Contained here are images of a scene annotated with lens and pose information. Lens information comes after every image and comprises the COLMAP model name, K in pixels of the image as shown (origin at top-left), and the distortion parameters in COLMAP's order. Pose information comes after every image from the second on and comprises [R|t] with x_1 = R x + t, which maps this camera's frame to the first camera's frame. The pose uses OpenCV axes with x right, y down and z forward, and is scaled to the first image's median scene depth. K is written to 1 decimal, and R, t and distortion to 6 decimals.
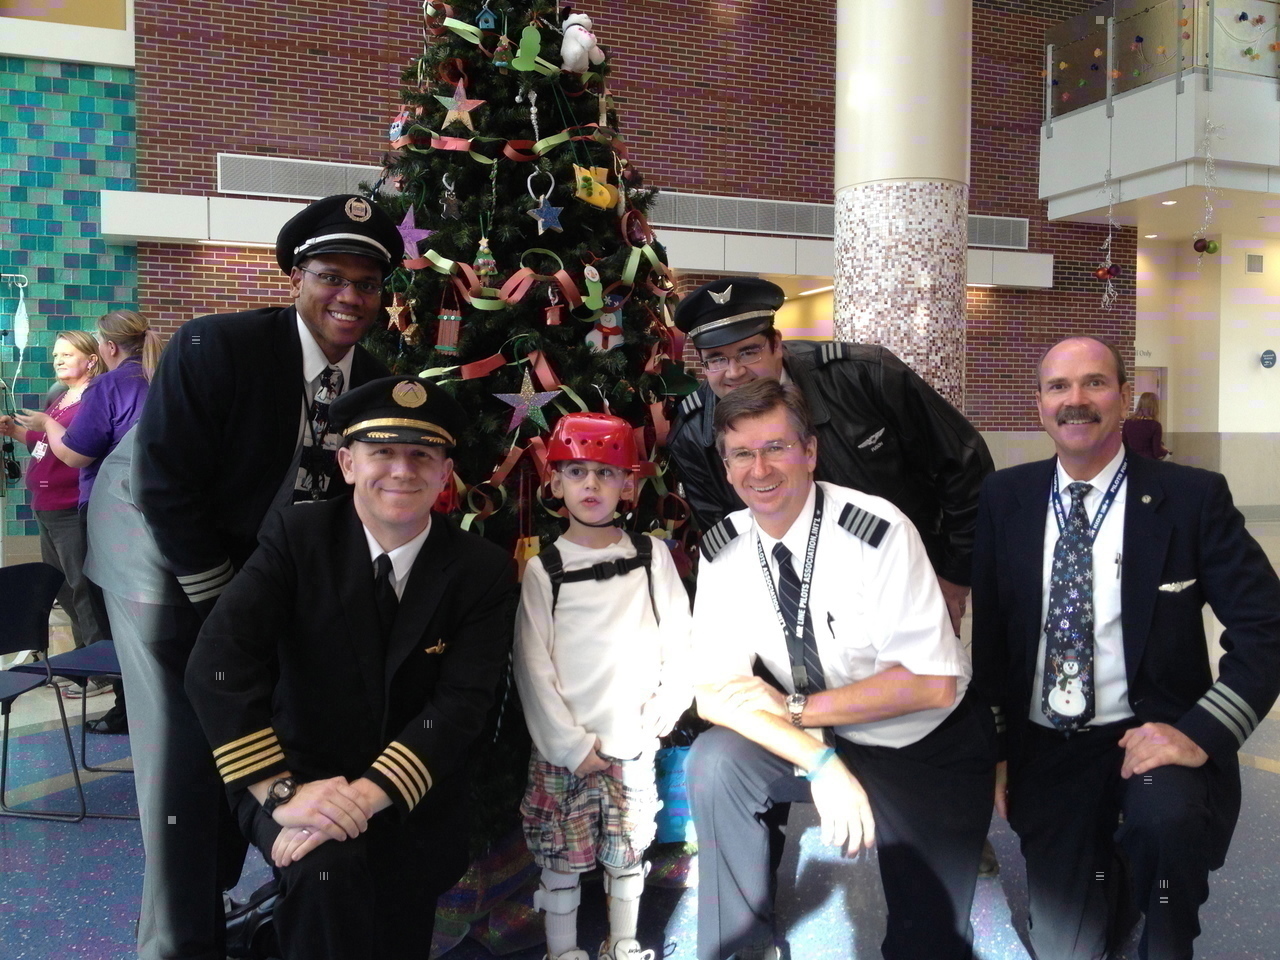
lens RADIAL K [[1175.3, 0, 640.3], [0, 1175.3, 477.5], [0, 0, 1]] dist [0.006892, 0.000000]
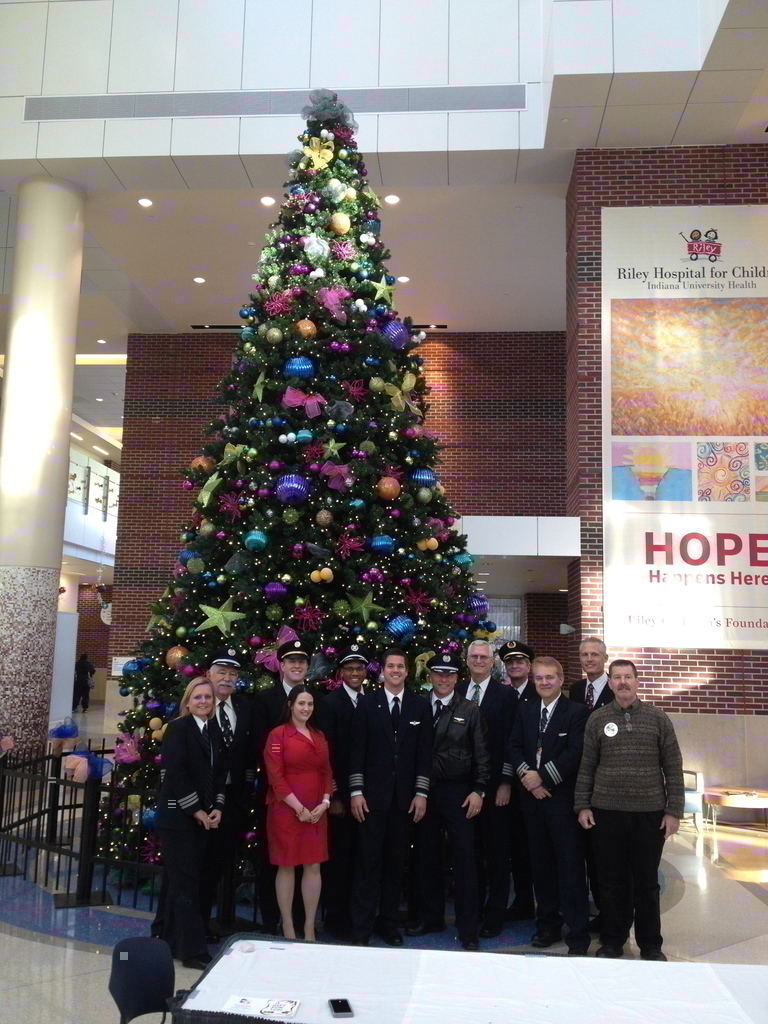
lens RADIAL K [[940.2, 0, 384.7], [0, 940.2, 510.2], [0, 0, 1]] dist [0.006892, 0.000000]
pose [[0.441749, 0.147220, 0.884977, -0.631464], [0.013478, 0.985243, -0.170628, -0.046031], [-0.897038, 0.087303, 0.433246, -0.144597]]
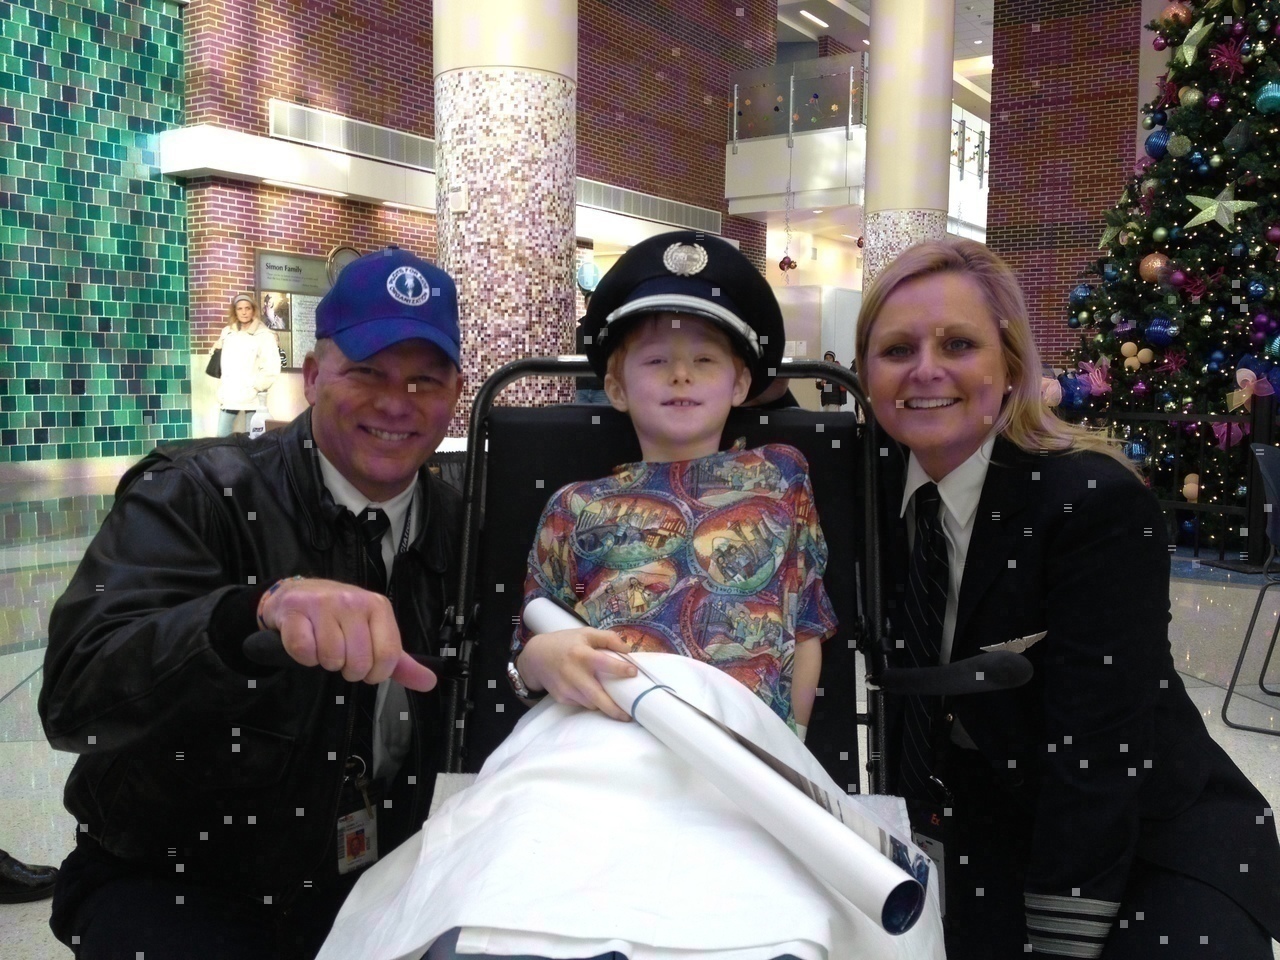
lens RADIAL K [[1175.3, 0, 640.1], [0, 1175.3, 483.2], [0, 0, 1]] dist [0.006892, 0.000000]
pose [[0.826302, -0.040397, 0.561777, -0.699595], [0.013814, 0.998578, 0.051488, 0.025482], [-0.563058, -0.034784, 0.825685, -0.094296]]
